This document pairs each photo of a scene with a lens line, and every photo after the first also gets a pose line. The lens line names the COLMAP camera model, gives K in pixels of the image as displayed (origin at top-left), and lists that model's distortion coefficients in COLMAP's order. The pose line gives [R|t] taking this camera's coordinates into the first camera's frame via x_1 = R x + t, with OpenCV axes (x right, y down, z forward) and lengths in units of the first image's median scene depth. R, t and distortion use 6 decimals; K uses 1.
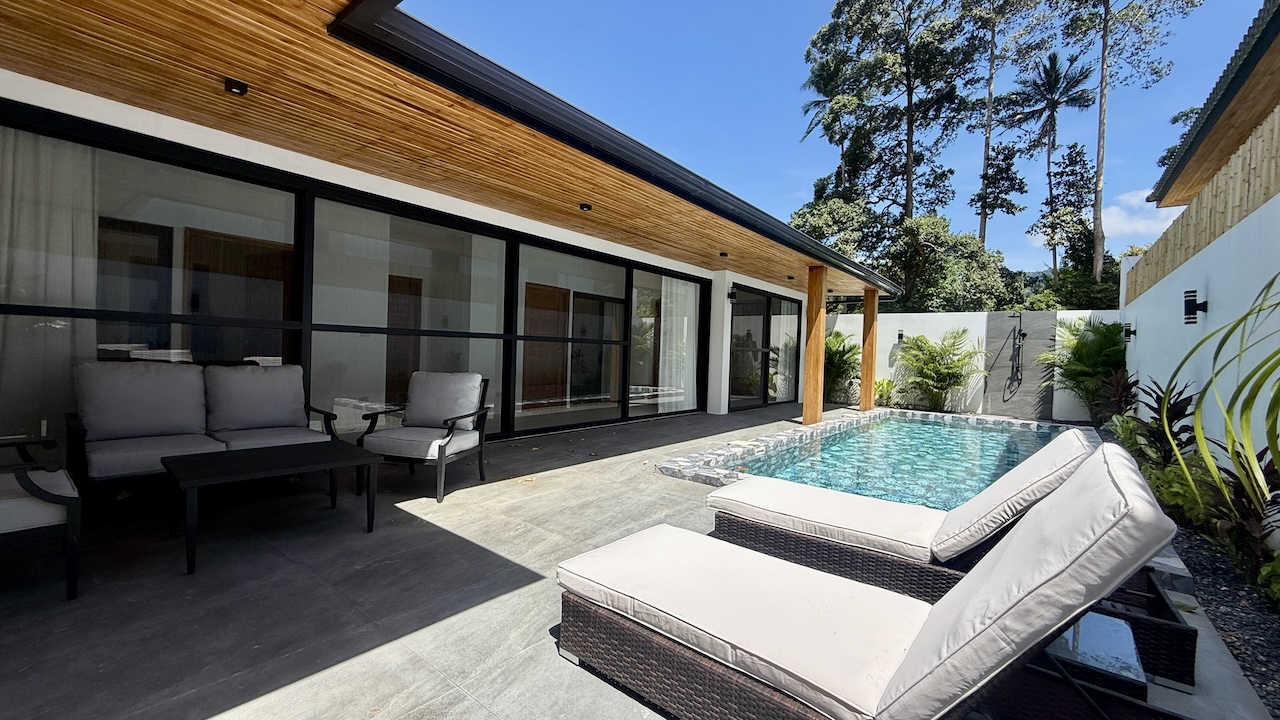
lens RADIAL K [[515.9, 0, 640.0], [0, 515.9, 360.0], [0, 0, 1]] dist [-0.003541, -0.000239]
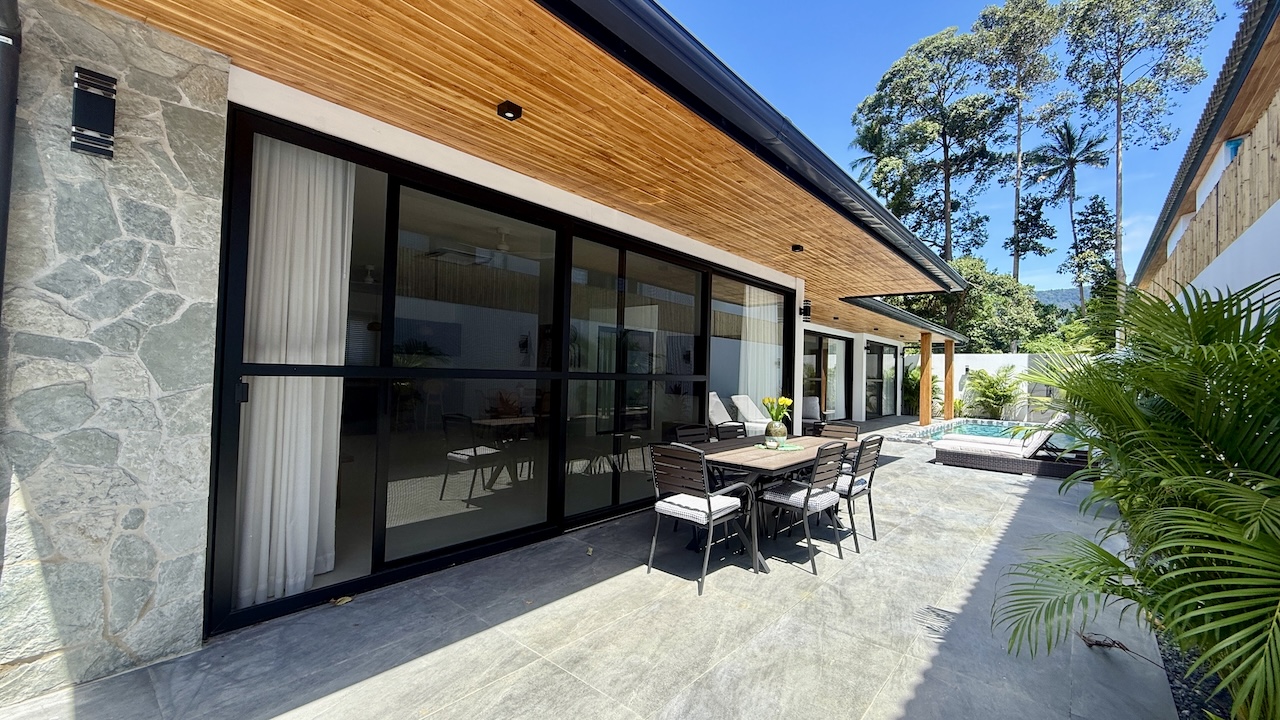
lens RADIAL K [[521.0, 0, 640.0], [0, 521.0, 360.0], [0, 0, 1]] dist [0.001872, 0.000483]
pose [[0.999254, -0.009436, -0.037454, -0.139434], [0.007755, 0.998966, -0.044793, -0.005553], [0.037838, 0.044469, 0.998294, -0.195472]]
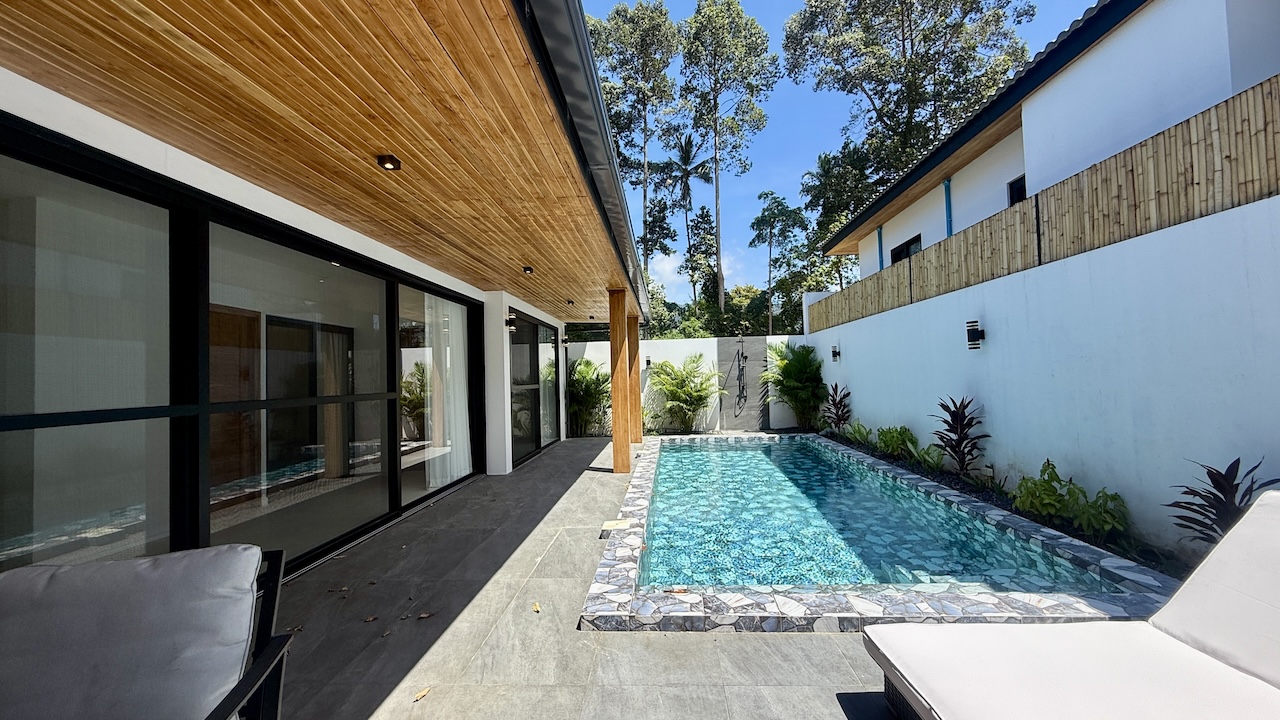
lens RADIAL K [[512.5, 0, 644.2], [0, 512.5, 331.2], [0, 0, 1]] dist [0.000180, 0.000065]
pose [[0.811300, -0.006174, 0.584597, -0.036610], [0.066968, 0.994344, -0.082436, -0.009319], [-0.580782, 0.106029, 0.807125, 0.067737]]
